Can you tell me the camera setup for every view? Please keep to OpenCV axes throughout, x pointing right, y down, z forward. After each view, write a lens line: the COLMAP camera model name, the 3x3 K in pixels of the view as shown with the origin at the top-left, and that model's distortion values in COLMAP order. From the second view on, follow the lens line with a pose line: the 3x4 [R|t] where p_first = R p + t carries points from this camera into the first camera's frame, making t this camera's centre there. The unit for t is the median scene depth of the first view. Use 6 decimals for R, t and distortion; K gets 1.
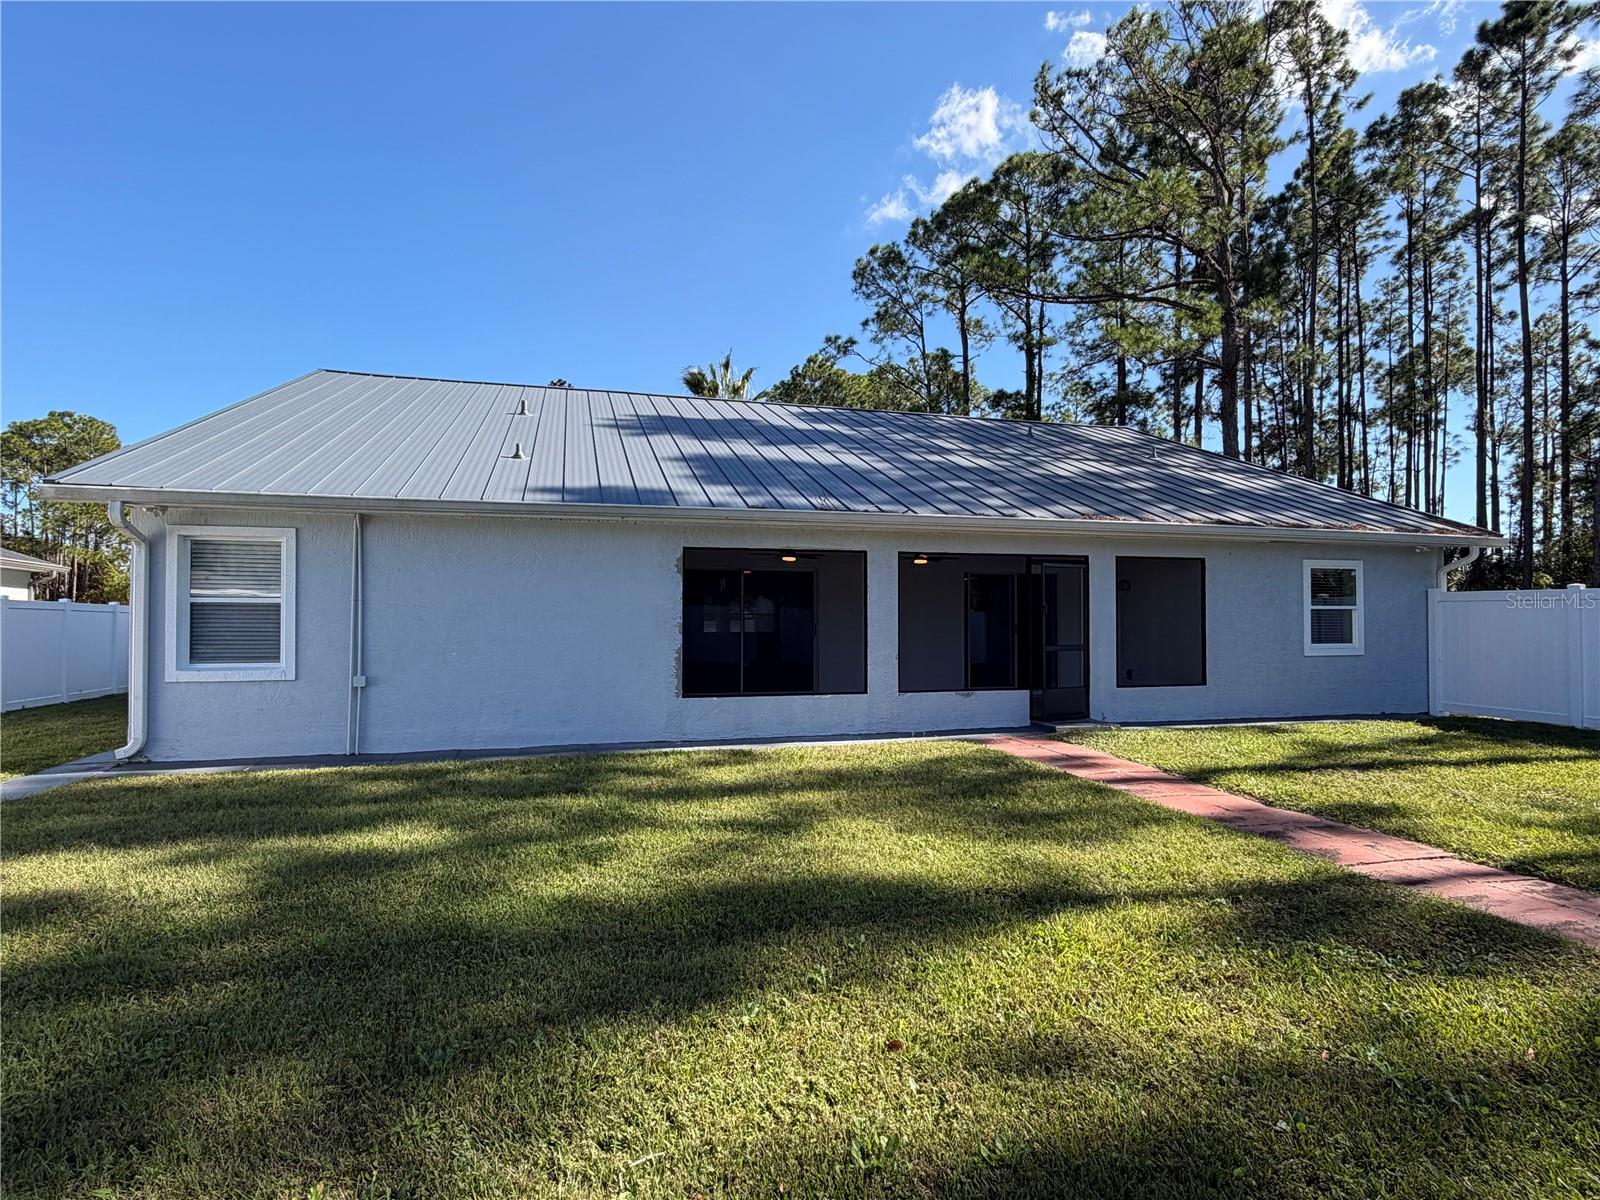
lens RADIAL K [[797.1, 0, 800.0], [0, 797.1, 600.0], [0, 0, 1]] dist [-0.018194, -0.000518]
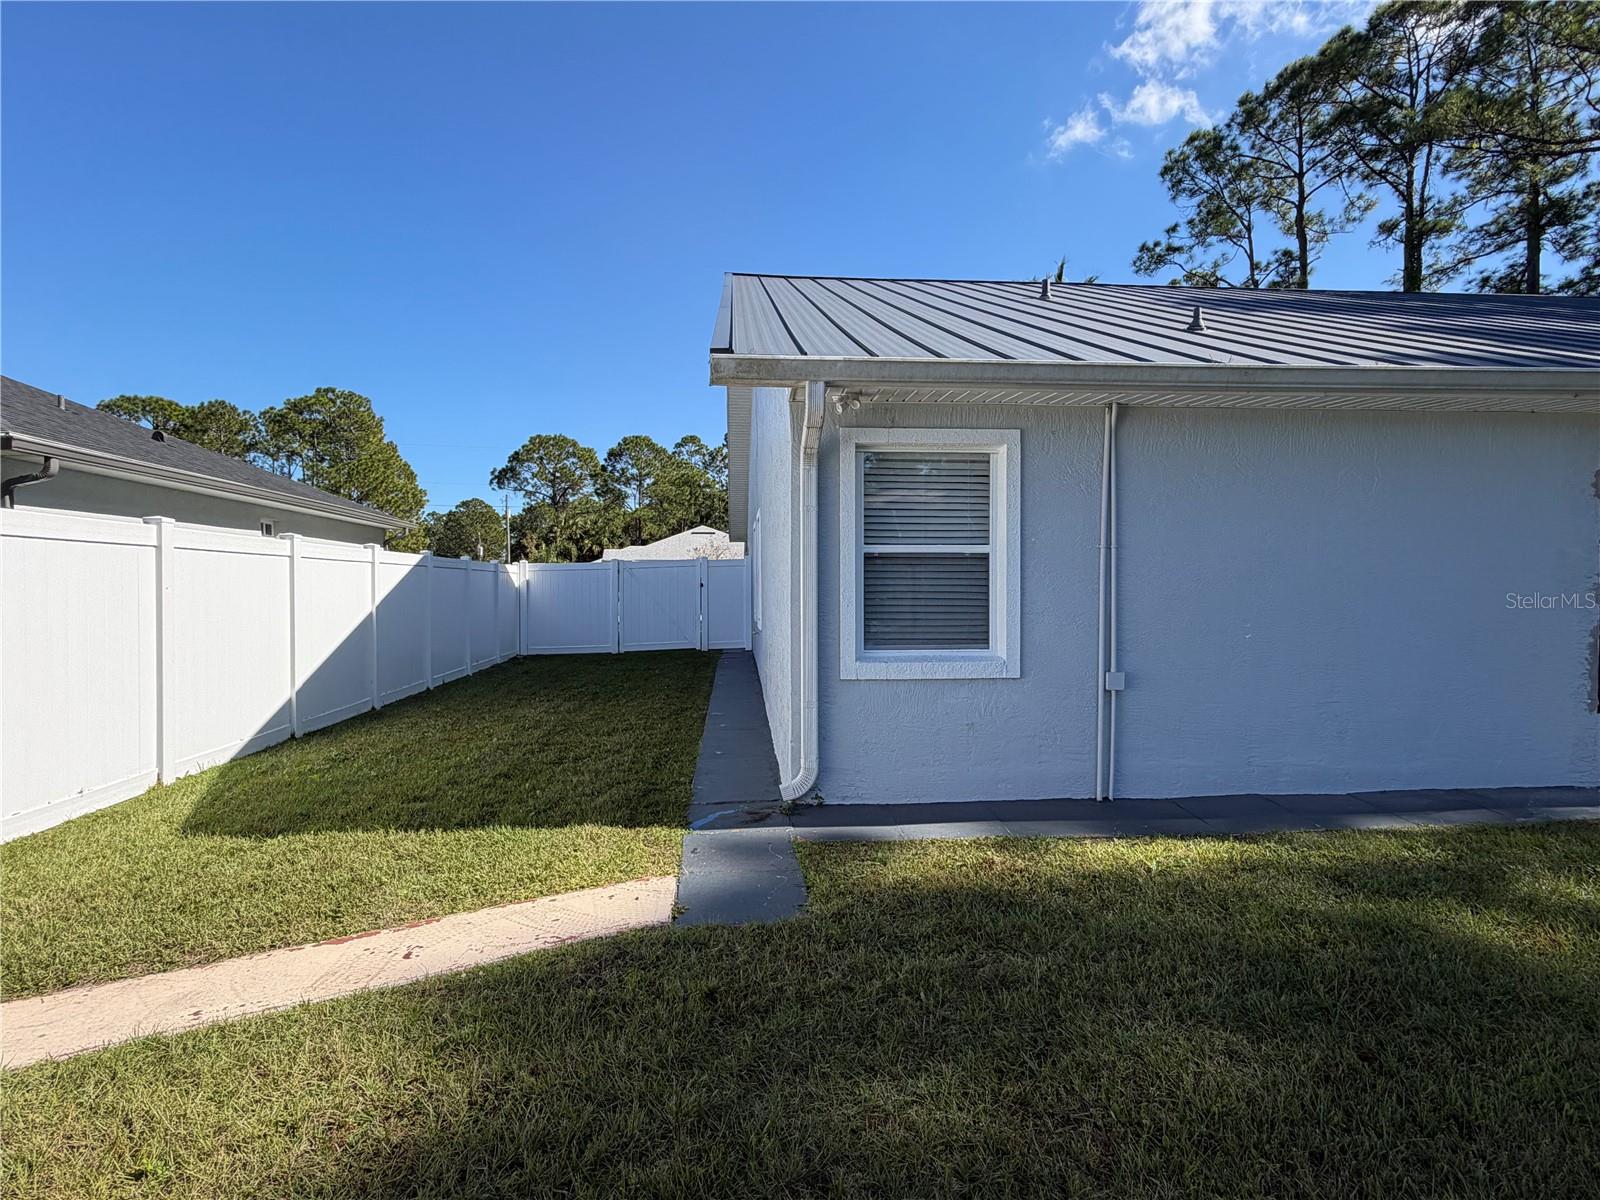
lens RADIAL K [[797.1, 0, 800.0], [0, 797.1, 600.0], [0, 0, 1]] dist [-0.018194, -0.000518]
pose [[0.980178, 0.003559, -0.198087, -0.146343], [0.006793, 0.998647, 0.051557, 0.001543], [0.198002, -0.051881, 0.978828, 0.076960]]
